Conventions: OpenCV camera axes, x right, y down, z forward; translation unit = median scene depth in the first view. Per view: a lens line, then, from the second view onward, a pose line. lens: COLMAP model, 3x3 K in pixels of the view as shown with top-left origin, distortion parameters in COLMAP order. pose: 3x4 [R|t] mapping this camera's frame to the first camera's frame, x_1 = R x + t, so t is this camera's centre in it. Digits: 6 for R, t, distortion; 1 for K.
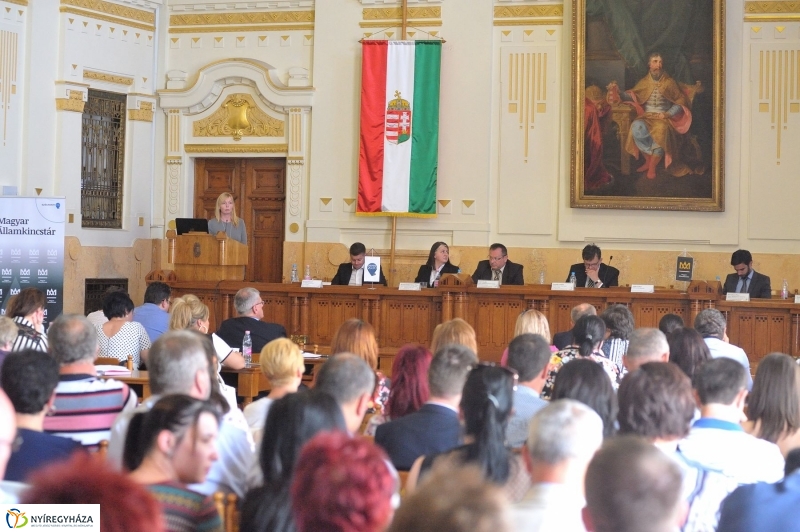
lens RADIAL K [[1828.6, 0, 395.9], [0, 1828.6, 268.7], [0, 0, 1]] dist [-0.198728, 0.000000]
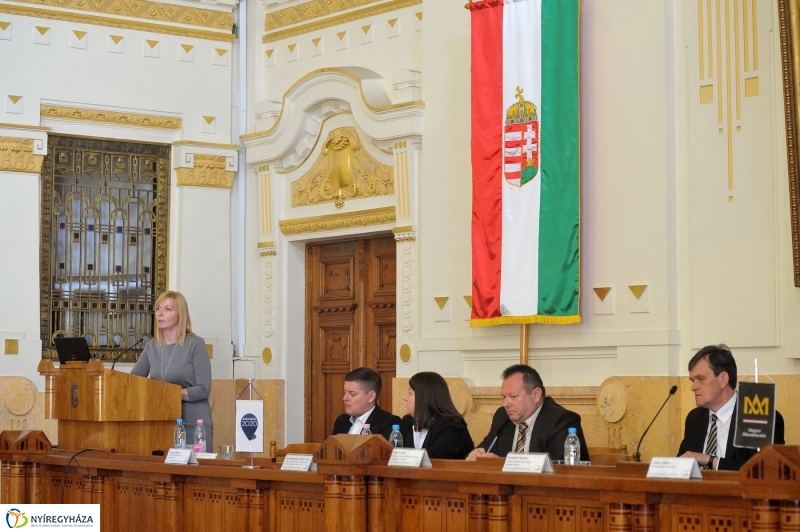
lens RADIAL K [[1839.3, 0, 402.4], [0, 1839.3, 262.8], [0, 0, 1]] dist [-0.213878, 0.000000]
pose [[0.867281, -0.057690, -0.494464, 0.232971], [0.013921, 0.995685, -0.091751, 0.001938], [0.497624, 0.072690, 0.864342, 0.527686]]
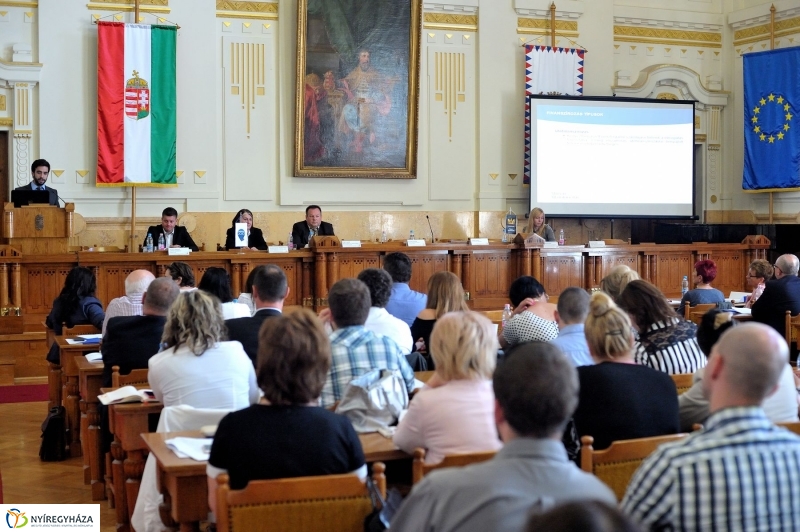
lens RADIAL K [[1166.0, 0, 404.8], [0, 1166.0, 260.7], [0, 0, 1]] dist [-0.086648, 0.000000]
pose [[0.730608, -0.053938, 0.680663, -0.357031], [0.031435, 0.998475, 0.045380, -0.010982], [-0.682073, -0.011758, 0.731190, 0.388600]]
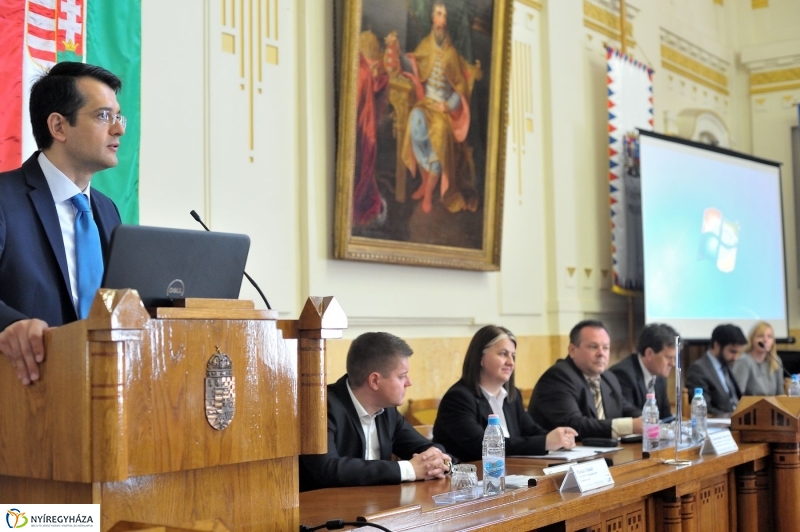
lens RADIAL K [[1166.0, 0, 403.6], [0, 1166.0, 261.9], [0, 0, 1]] dist [-0.086648, 0.000000]
pose [[0.240000, 0.035327, 0.970130, -0.209480], [0.040238, 0.998117, -0.046300, -0.016401], [-0.969939, 0.050149, 0.238127, 0.879722]]
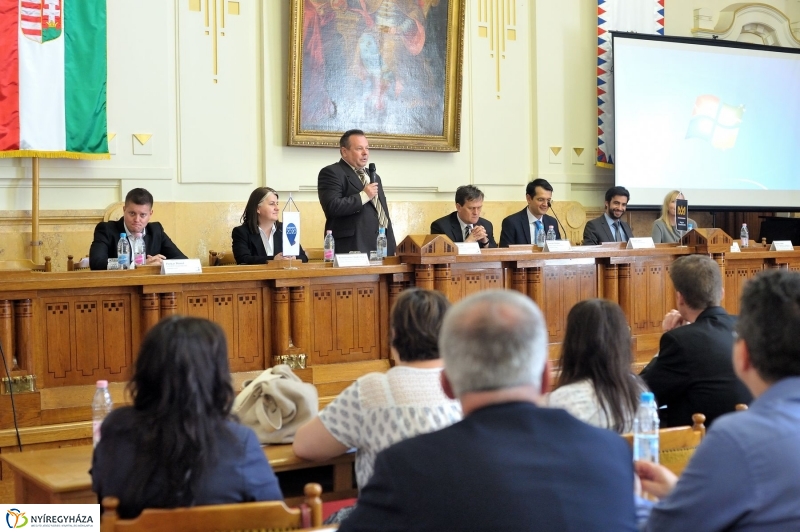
lens RADIAL K [[1159.2, 0, 400.0], [0, 1159.2, 265.3], [0, 0, 1]] dist [-0.082306, 0.000000]
pose [[0.576764, -0.059843, 0.814716, -0.255570], [0.040170, 0.998184, 0.044882, -0.004343], [-0.815922, 0.006841, 0.578121, 0.672622]]
